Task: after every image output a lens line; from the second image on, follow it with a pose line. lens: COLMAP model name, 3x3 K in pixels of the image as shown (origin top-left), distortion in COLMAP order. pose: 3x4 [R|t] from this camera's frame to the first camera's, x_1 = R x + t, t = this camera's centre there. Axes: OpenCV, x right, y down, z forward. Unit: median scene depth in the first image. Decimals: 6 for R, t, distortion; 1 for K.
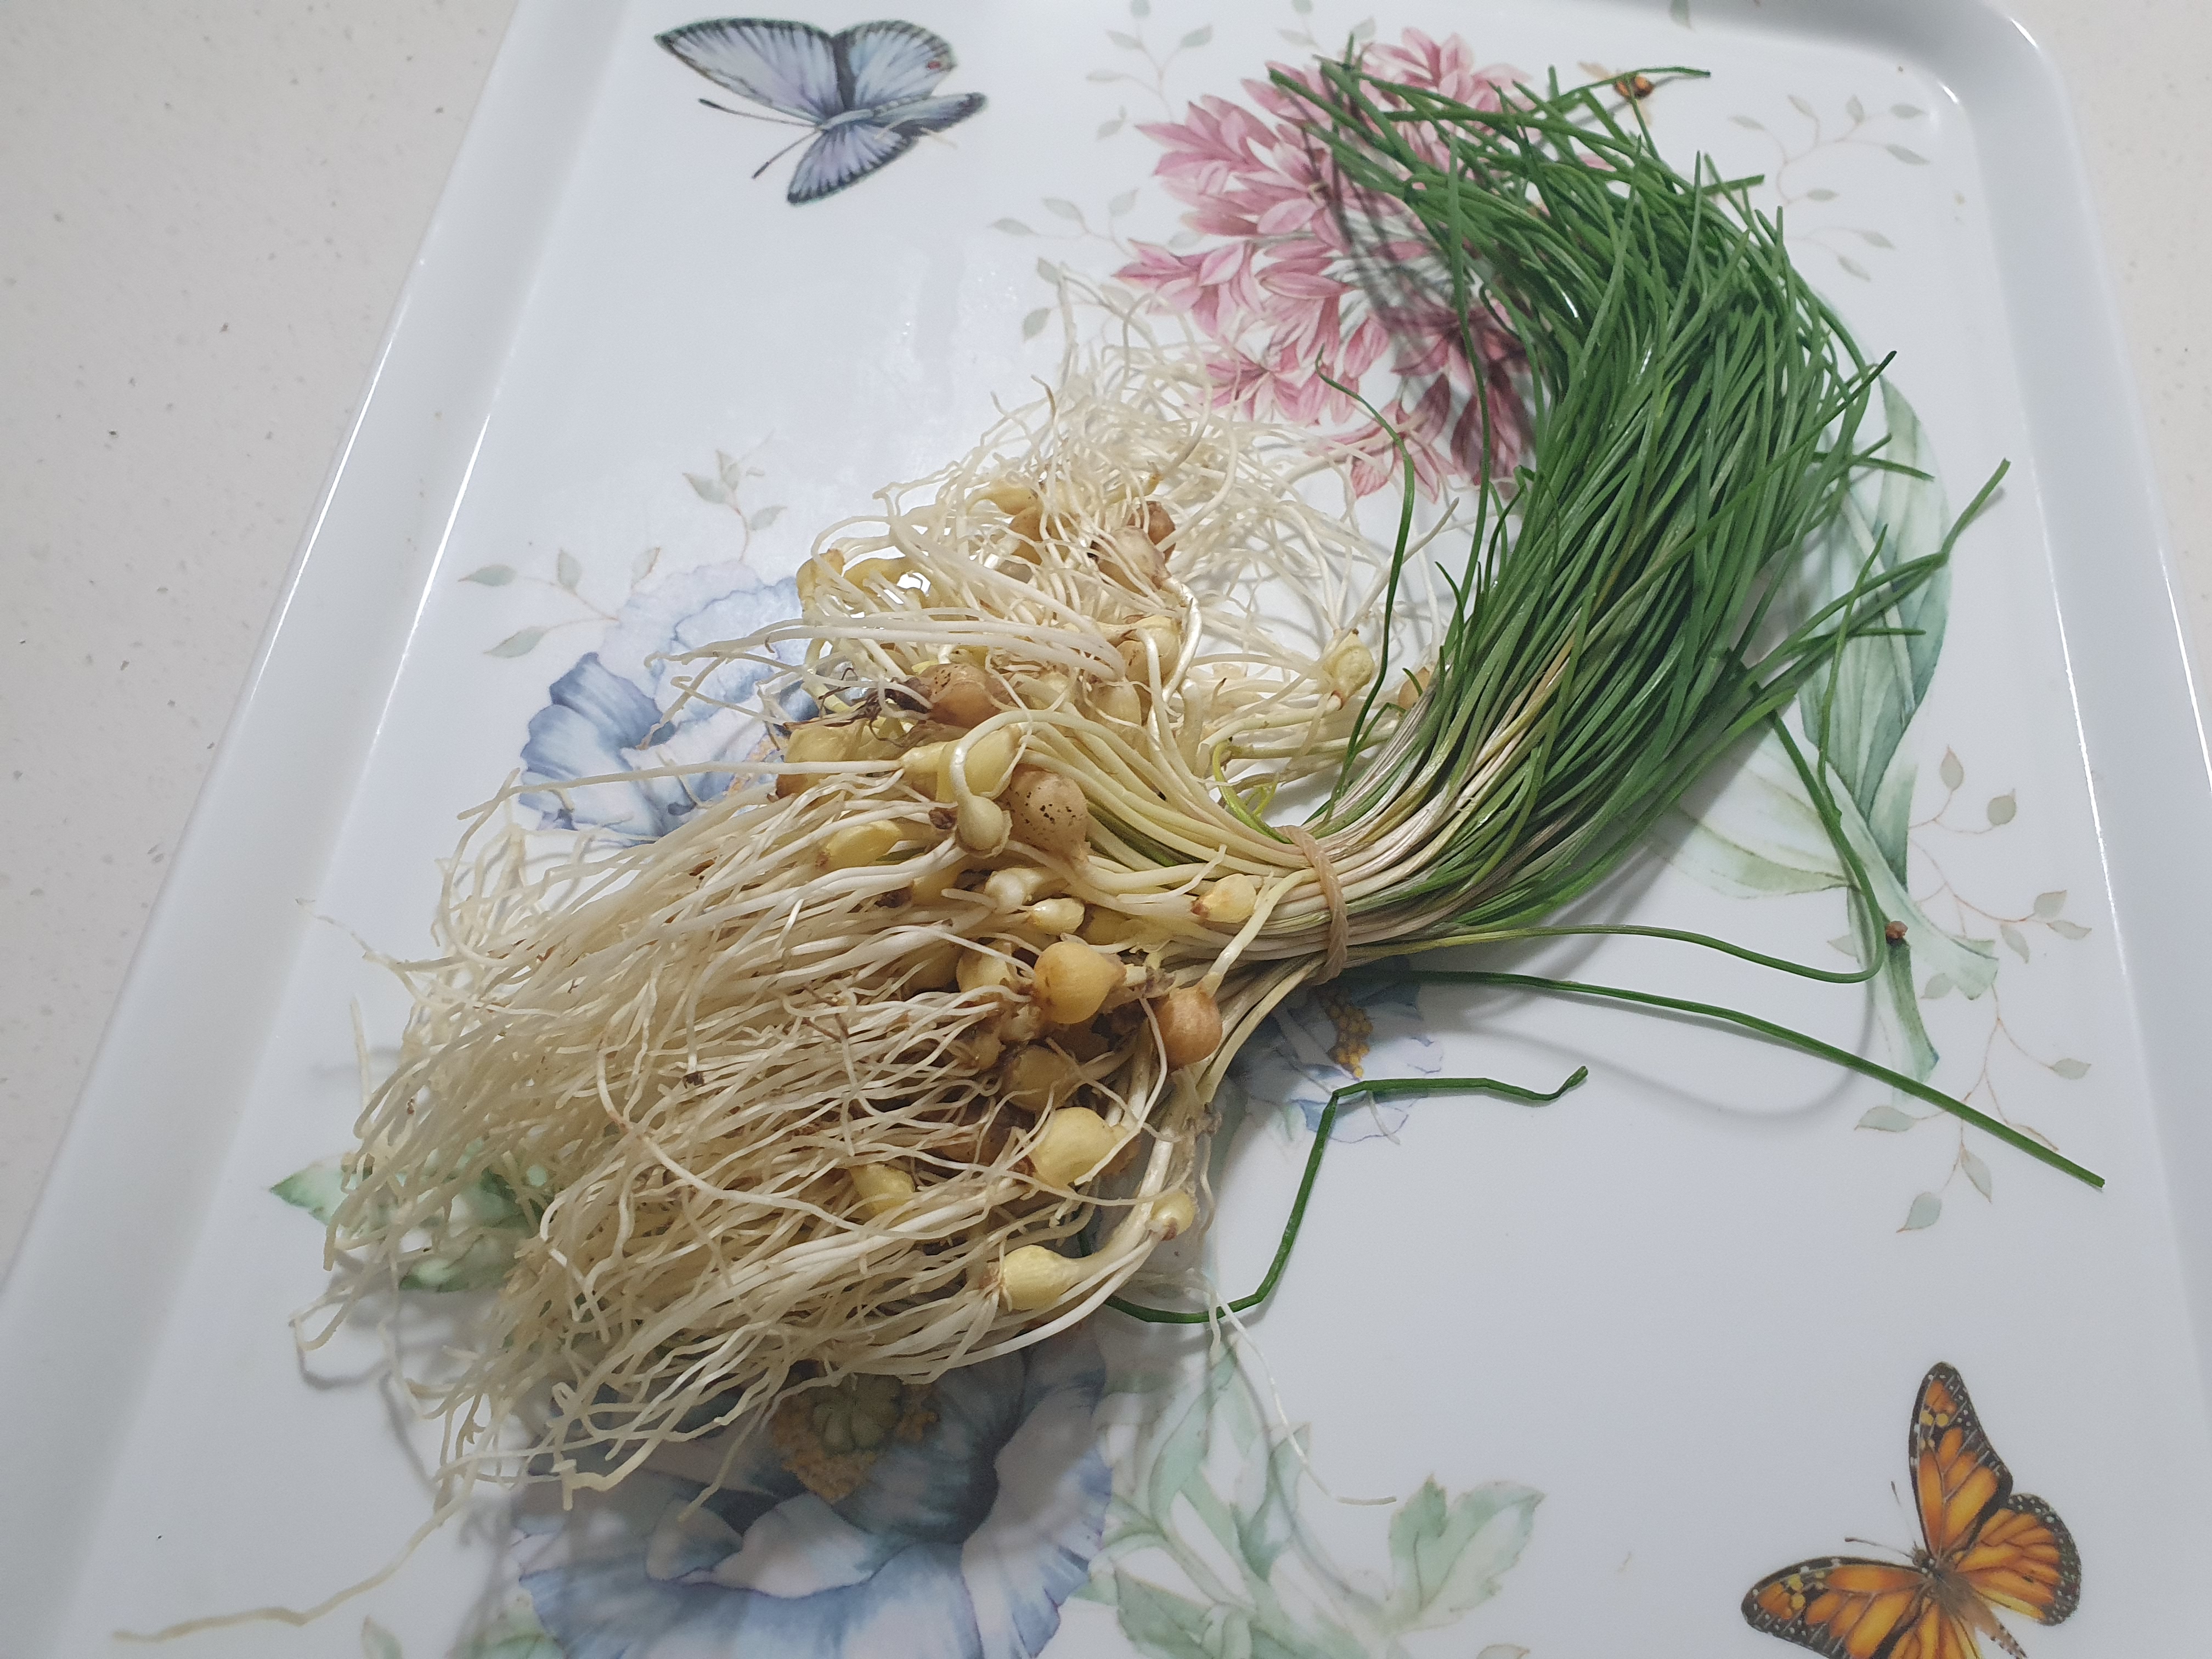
lens RADIAL K [[1789.2, 0, 1112.8], [0, 1789.2, 818.8], [0, 0, 1]] dist [-0.056233, 0.080779]
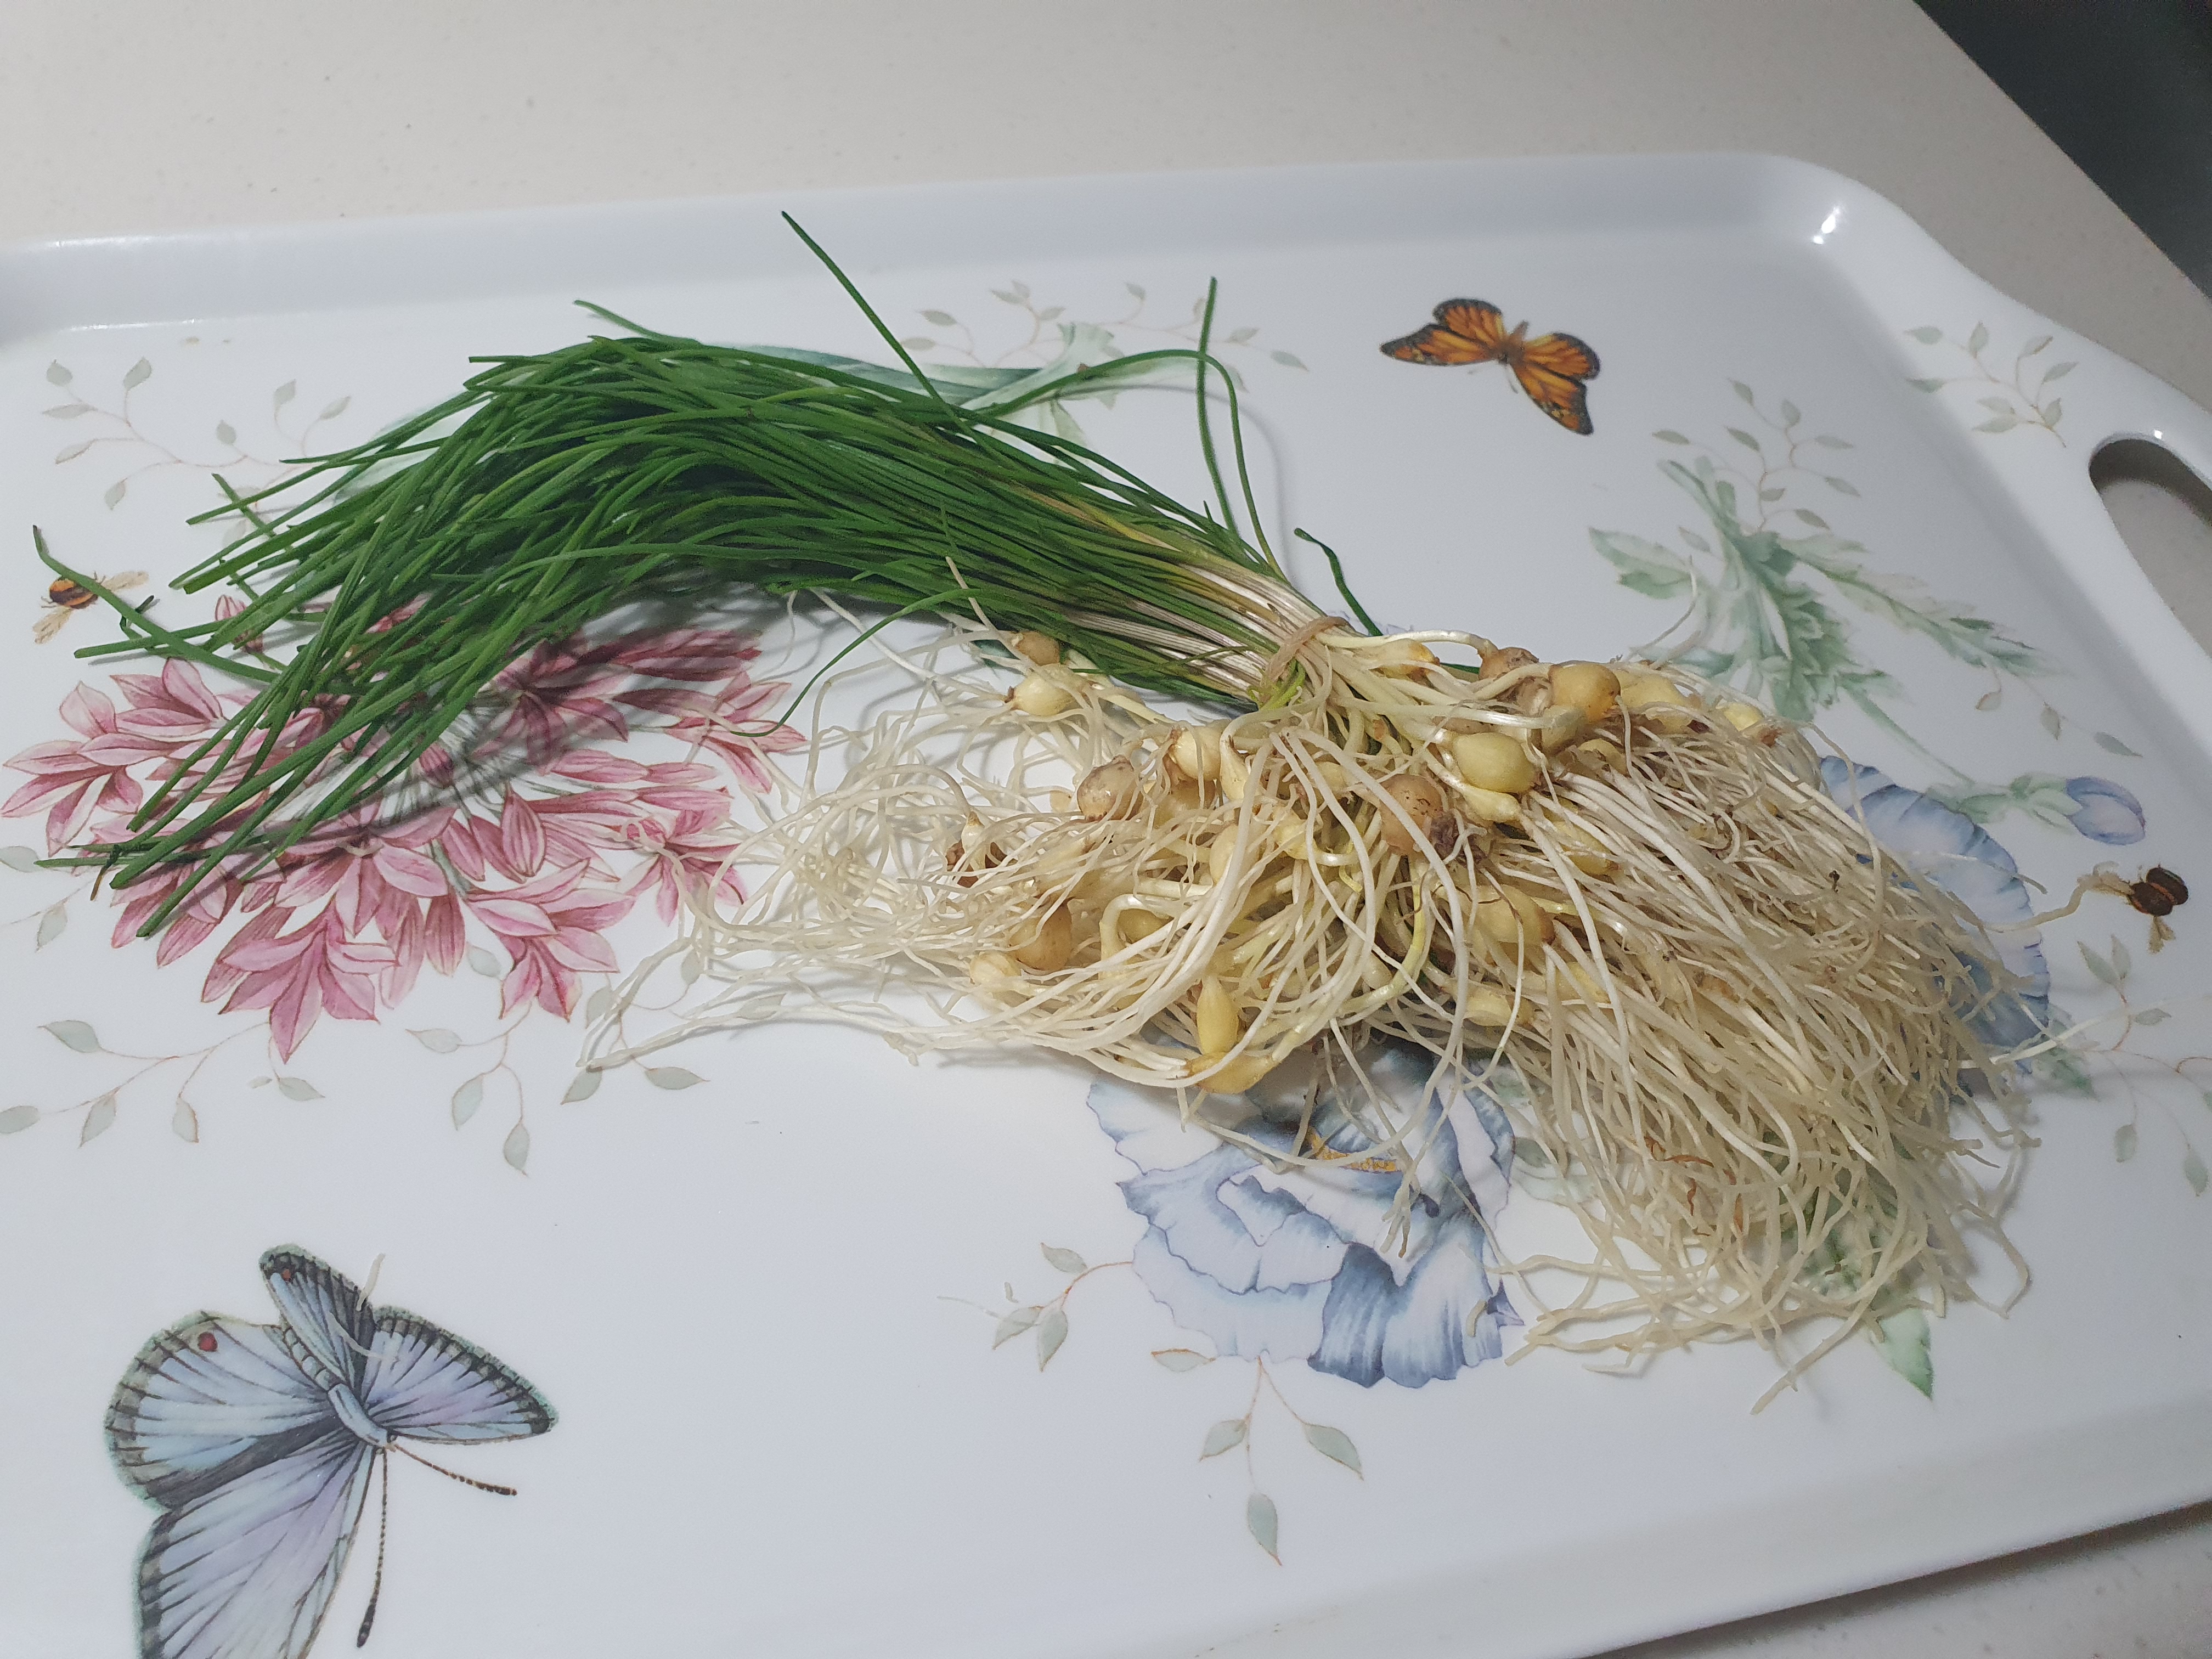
lens RADIAL K [[1789.2, 0, 1110.2], [0, 1789.2, 793.6], [0, 0, 1]] dist [-0.056233, 0.080779]
pose [[-0.317433, -0.832263, 0.454505, -0.421889], [0.770440, 0.053088, 0.635298, -0.738691], [-0.552864, 0.551834, 0.624357, 0.339714]]
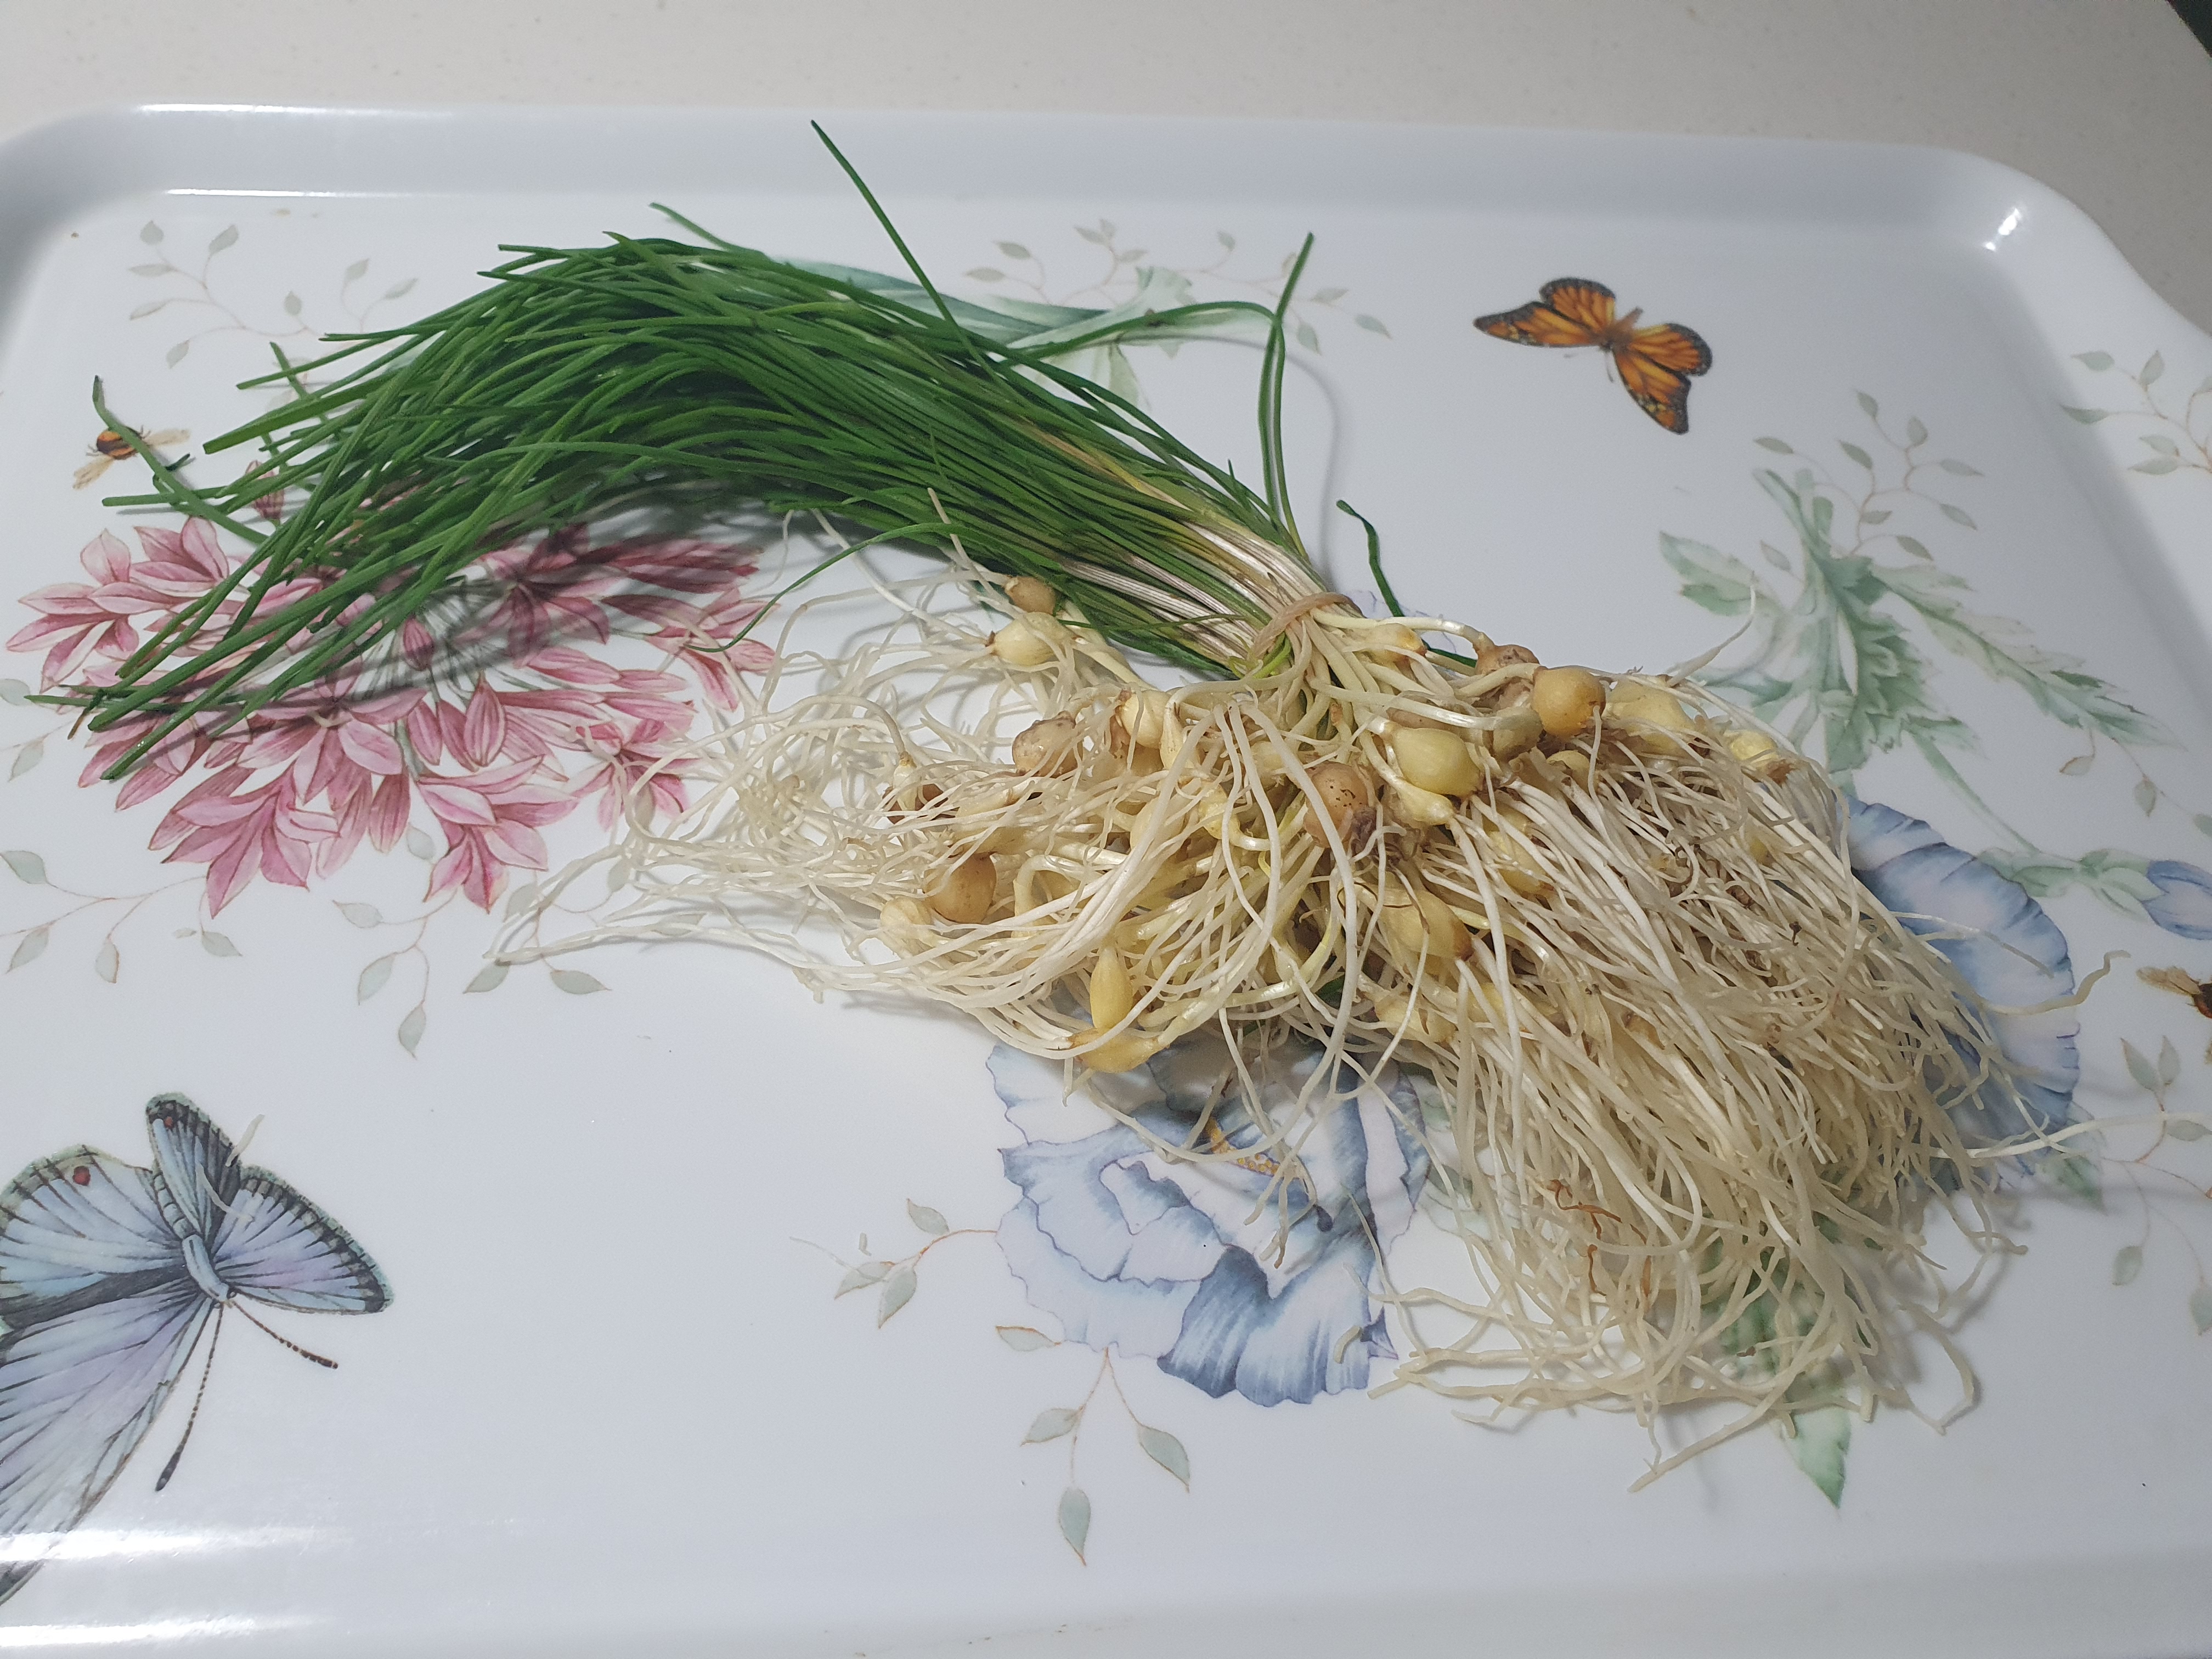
lens RADIAL K [[1789.2, 0, 1113.4], [0, 1789.2, 814.2], [0, 0, 1]] dist [-0.056233, 0.080779]
pose [[-0.161625, -0.872853, 0.460439, -0.444783], [0.830705, 0.131536, 0.540950, -0.595569], [-0.532735, 0.469920, 0.703824, 0.288854]]
